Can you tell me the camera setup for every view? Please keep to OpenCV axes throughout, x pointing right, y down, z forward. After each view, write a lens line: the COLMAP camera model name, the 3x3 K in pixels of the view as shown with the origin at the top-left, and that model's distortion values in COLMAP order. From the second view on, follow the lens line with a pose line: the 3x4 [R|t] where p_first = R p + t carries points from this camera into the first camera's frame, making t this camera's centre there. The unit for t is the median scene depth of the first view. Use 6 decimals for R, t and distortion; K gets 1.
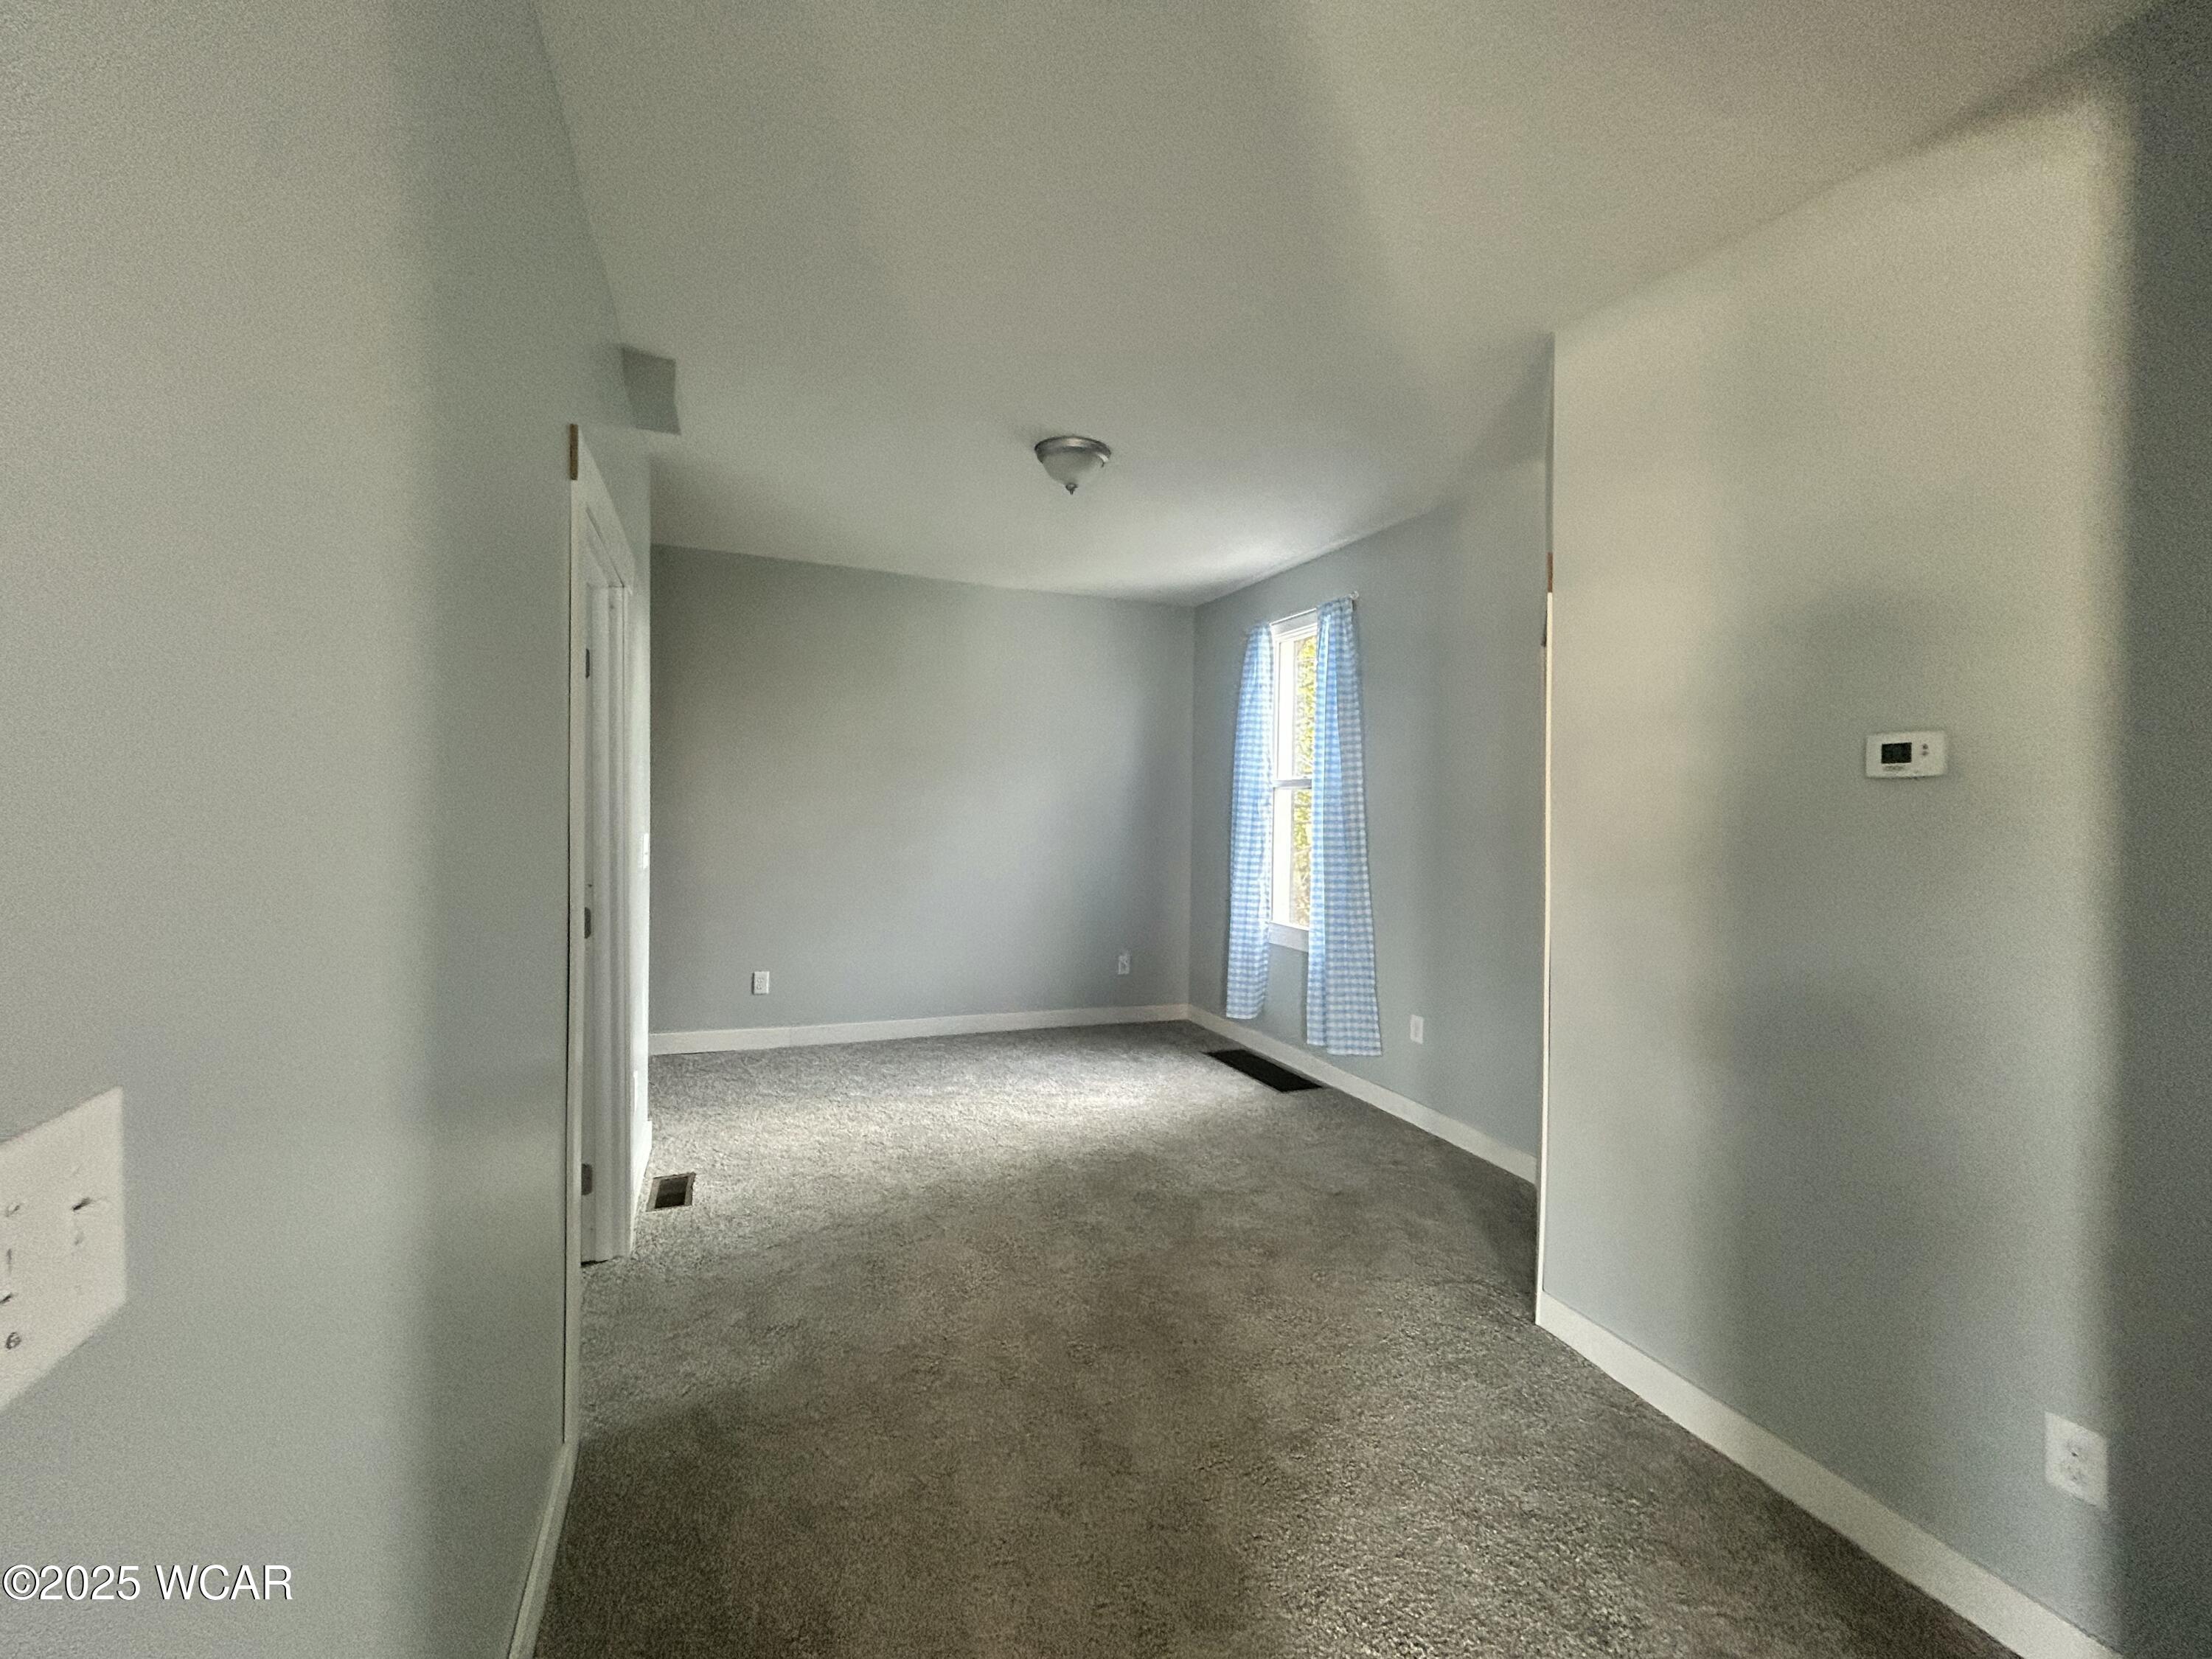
lens RADIAL K [[897.5, 0, 1097.5], [0, 897.5, 824.7], [0, 0, 1]] dist [0.004265, -0.001065]
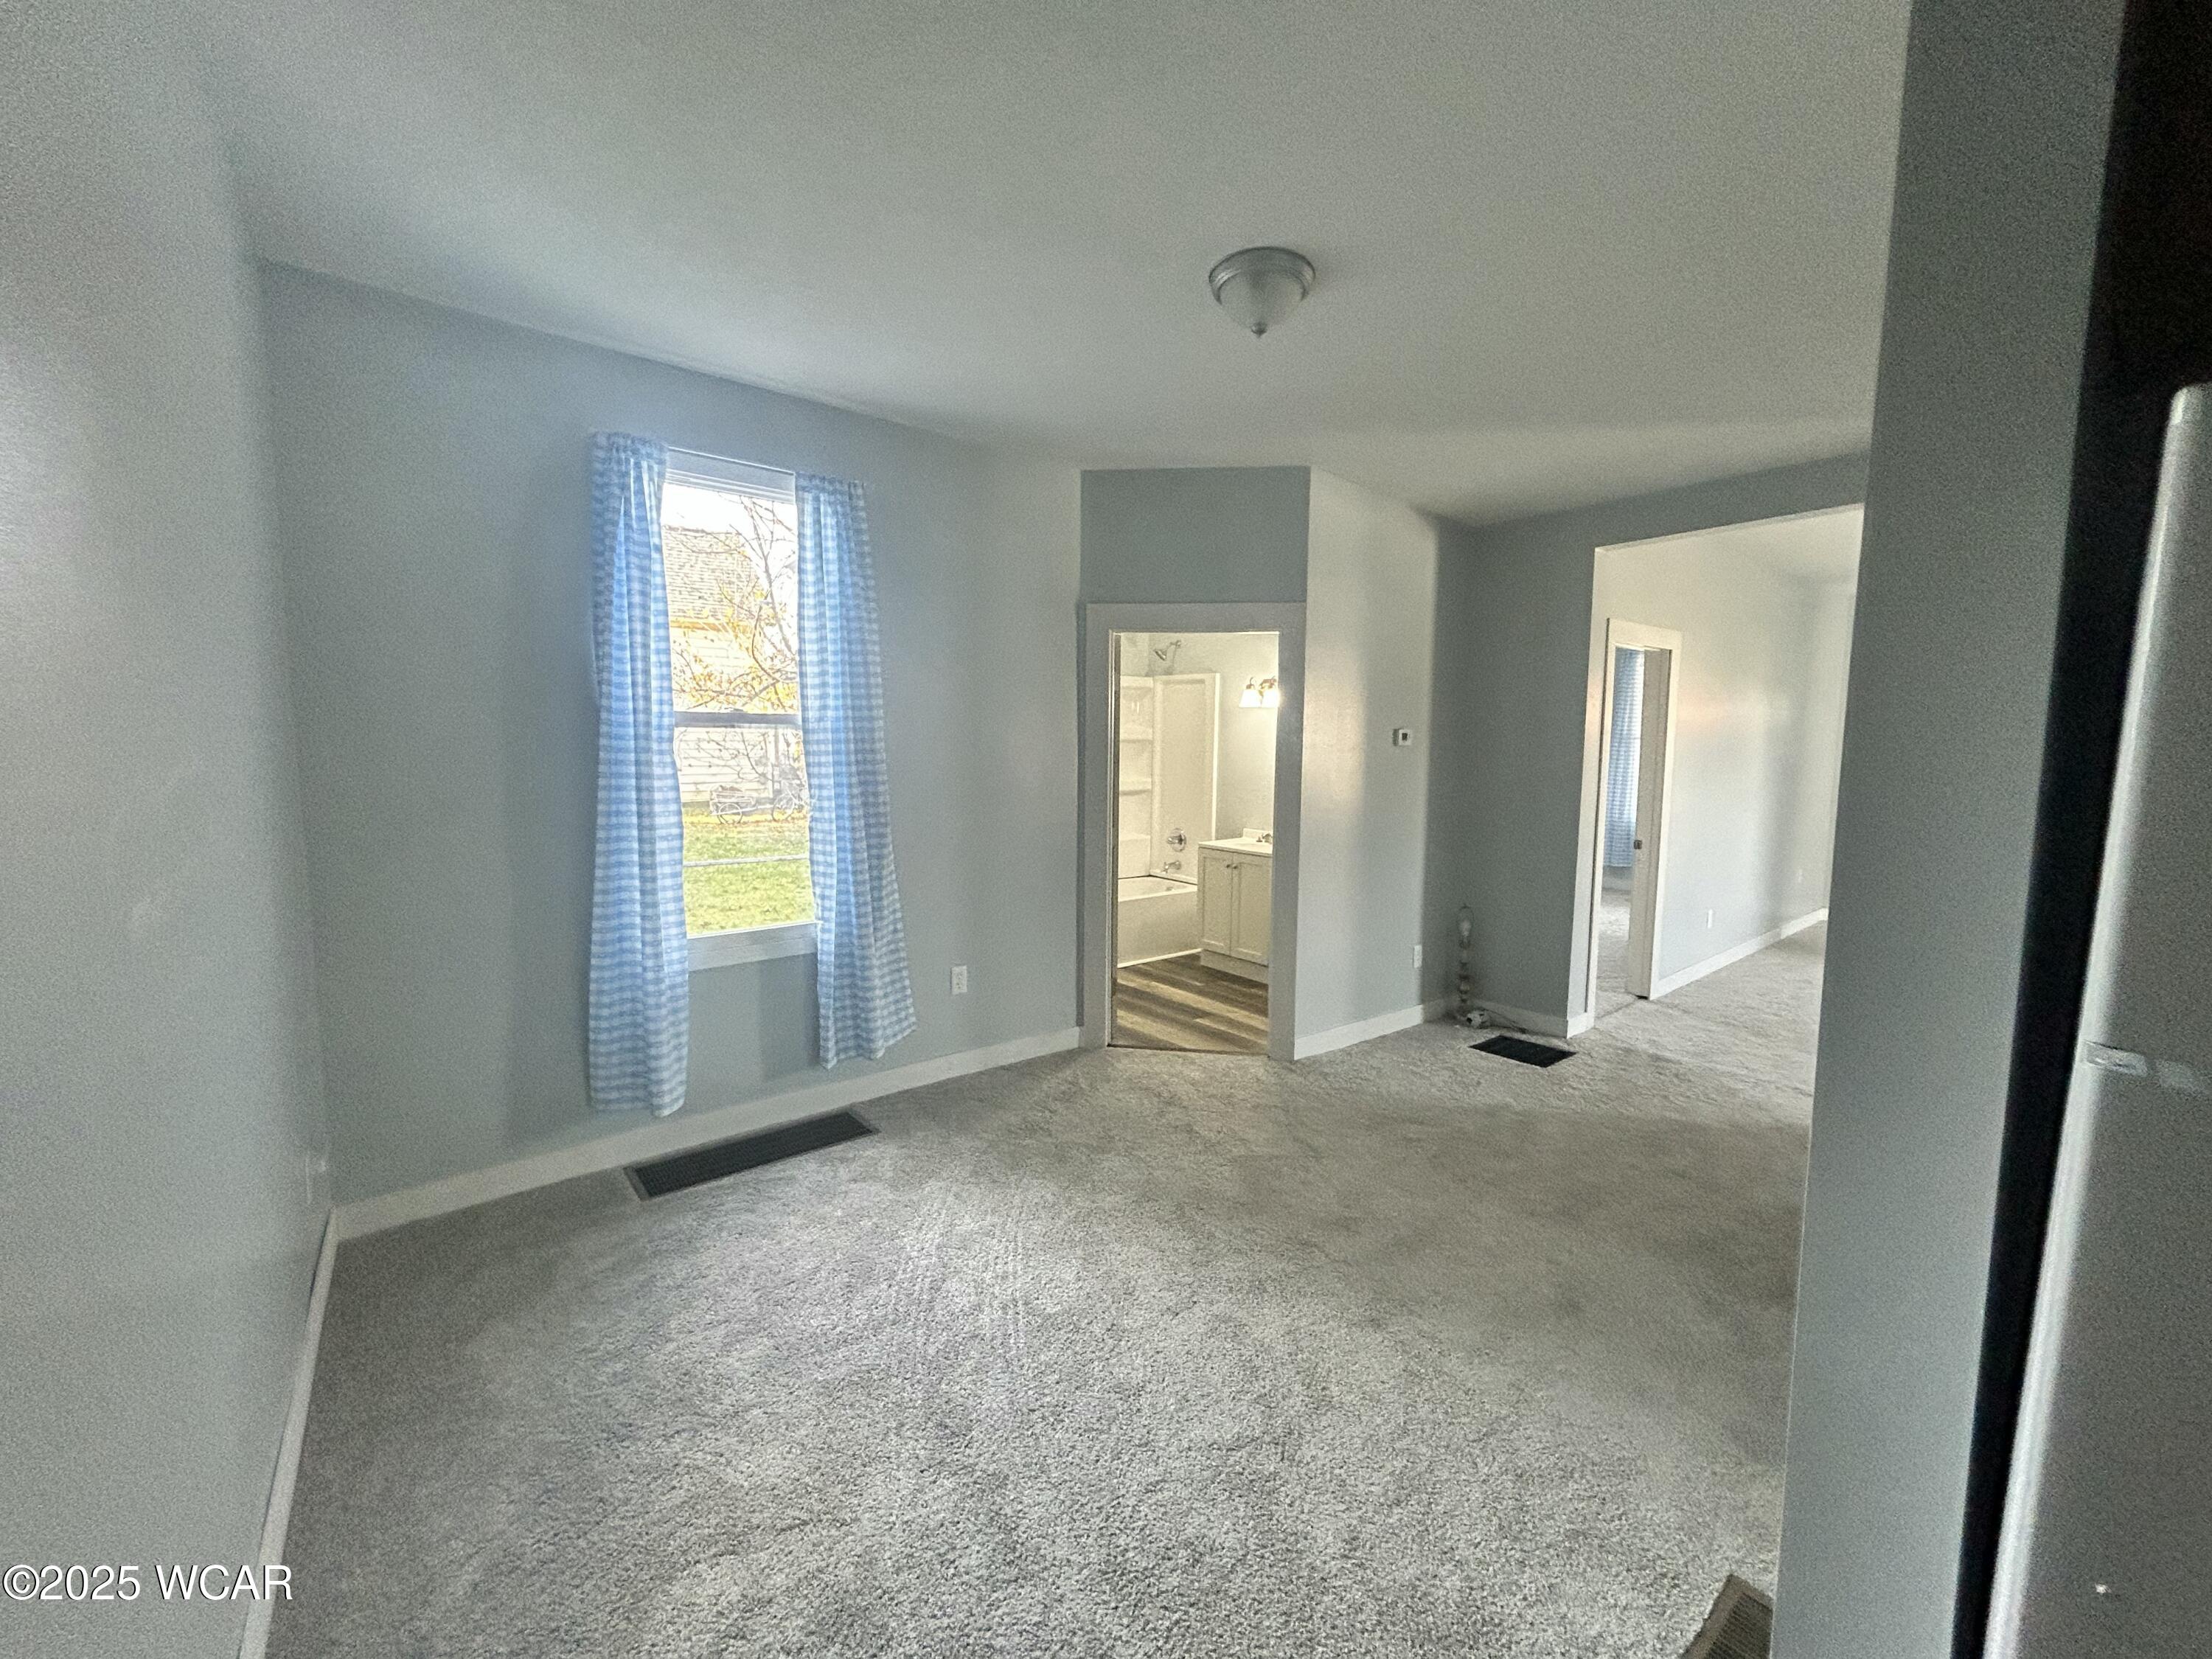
lens RADIAL K [[897.5, 0, 1100.8], [0, 897.5, 825.9], [0, 0, 1]] dist [0.004265, -0.001065]
pose [[-0.282631, -0.106314, 0.953319, -0.533538], [0.015776, 0.993189, 0.115438, -0.044010], [-0.959099, 0.047666, -0.279029, 0.989208]]
